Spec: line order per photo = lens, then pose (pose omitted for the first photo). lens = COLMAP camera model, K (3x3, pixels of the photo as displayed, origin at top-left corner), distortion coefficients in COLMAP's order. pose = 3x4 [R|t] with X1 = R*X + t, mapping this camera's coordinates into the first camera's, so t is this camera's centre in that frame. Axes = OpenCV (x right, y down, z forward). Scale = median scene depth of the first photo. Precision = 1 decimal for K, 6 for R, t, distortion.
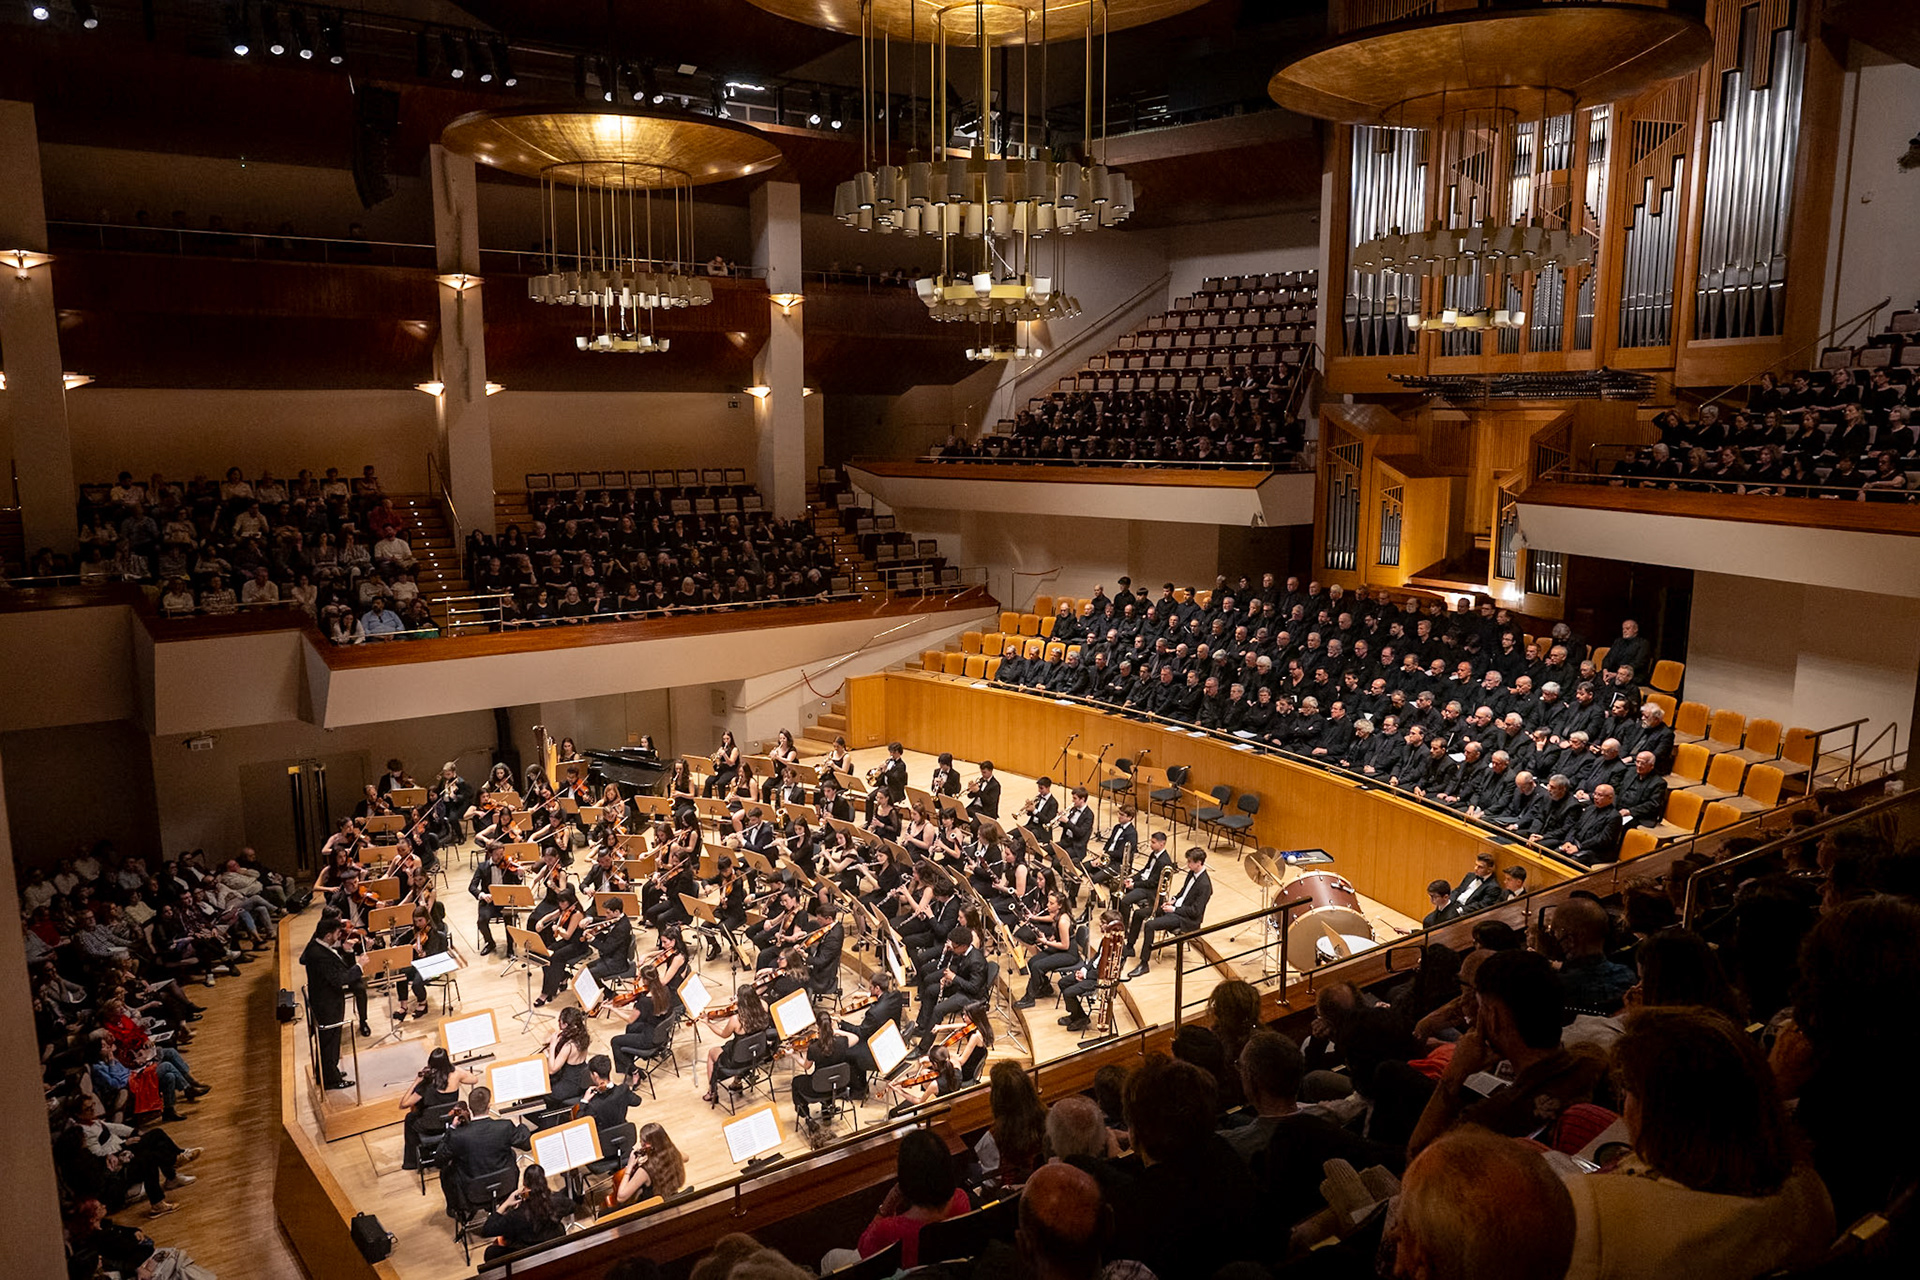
lens RADIAL K [[1300.1, 0, 943.3], [0, 1300.1, 630.4], [0, 0, 1]] dist [-0.022235, -0.003004]
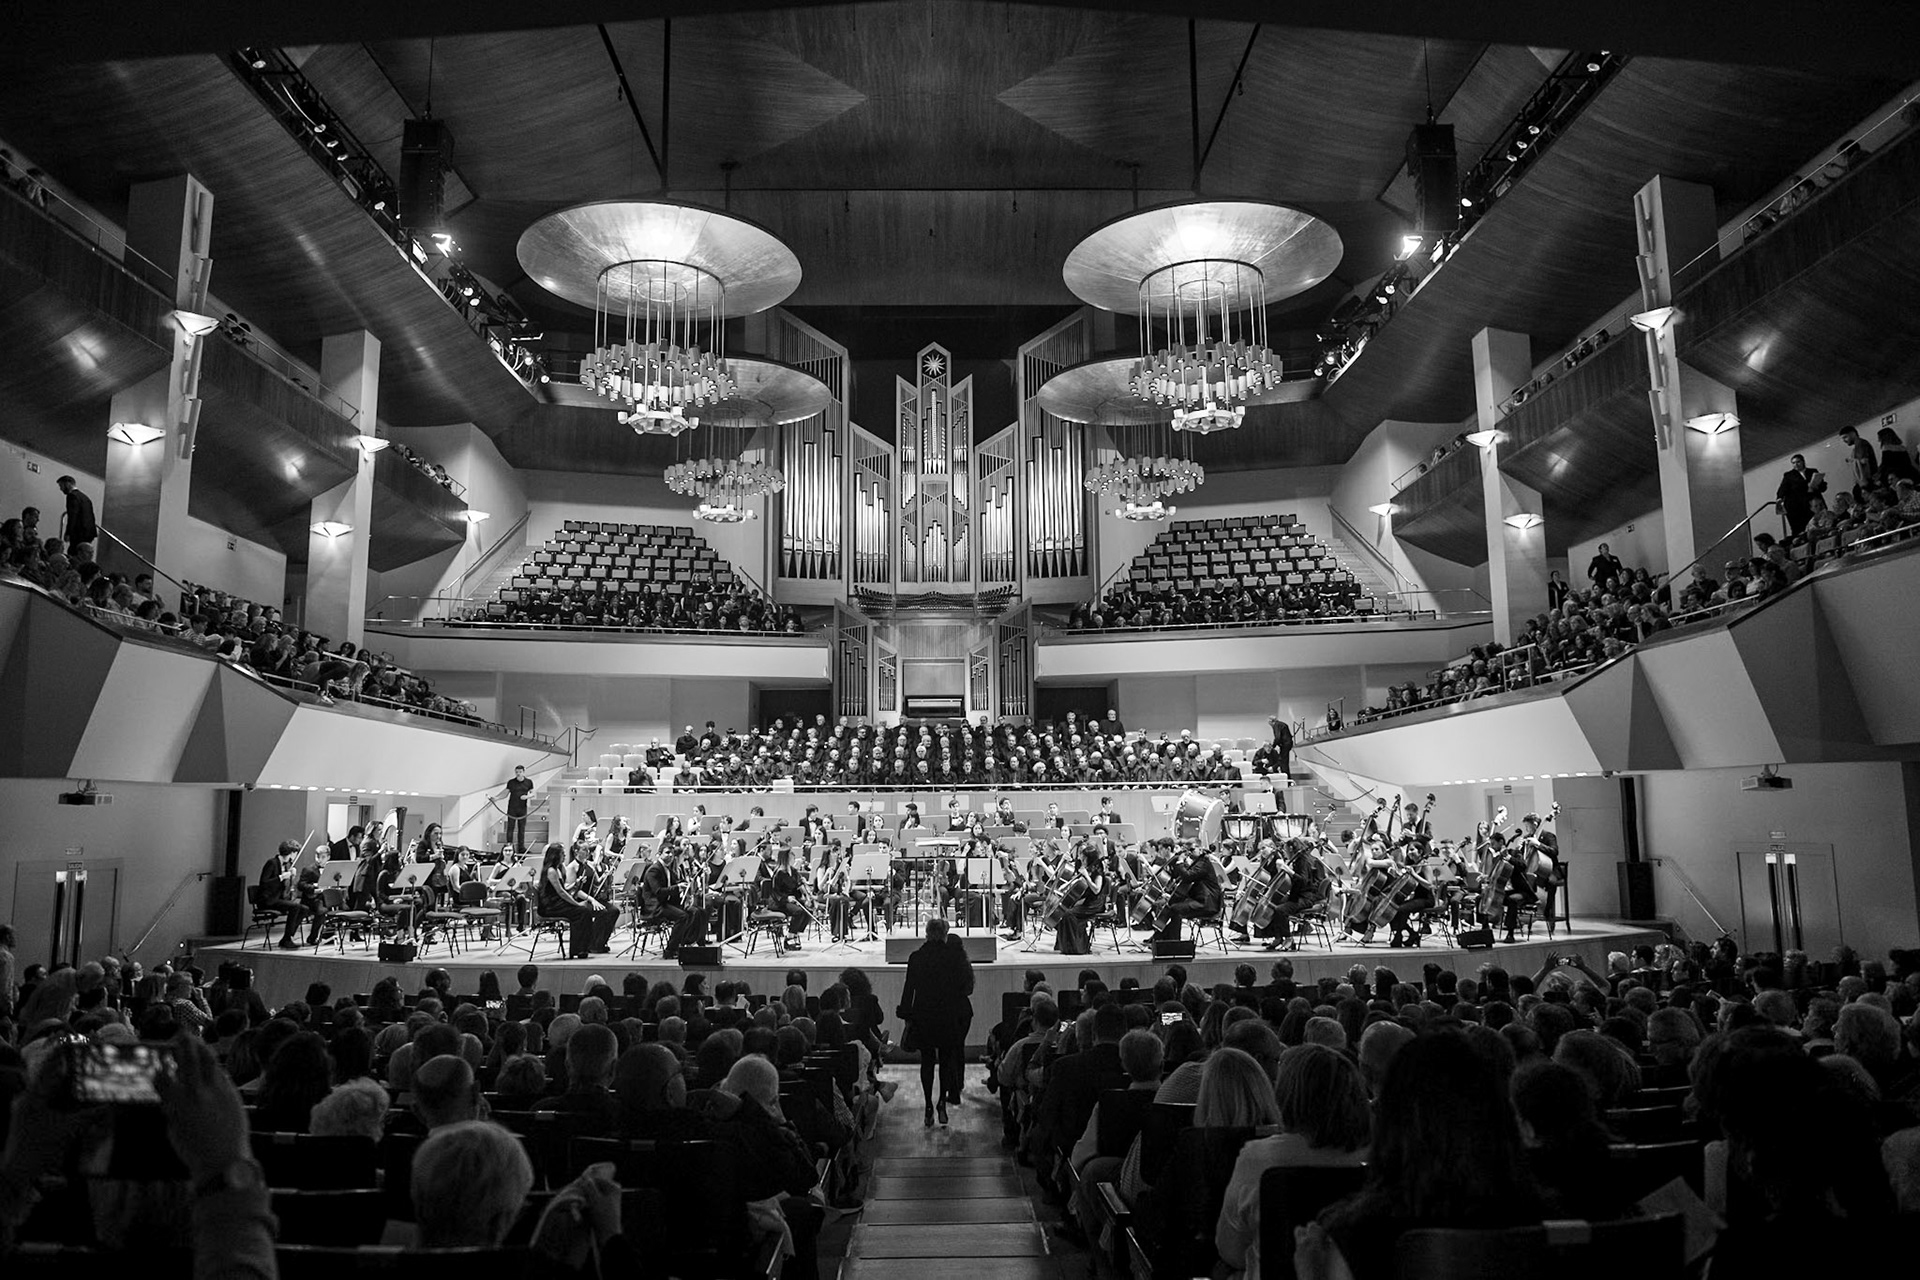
lens RADIAL K [[1300.1, 0, 943.3], [0, 1300.1, 630.4], [0, 0, 1]] dist [-0.022235, -0.003004]
pose [[0.537787, 0.124020, 0.833909, -0.821753], [0.140054, 0.962236, -0.233426, 0.206137], [-0.831366, 0.242325, 0.500108, 0.213767]]
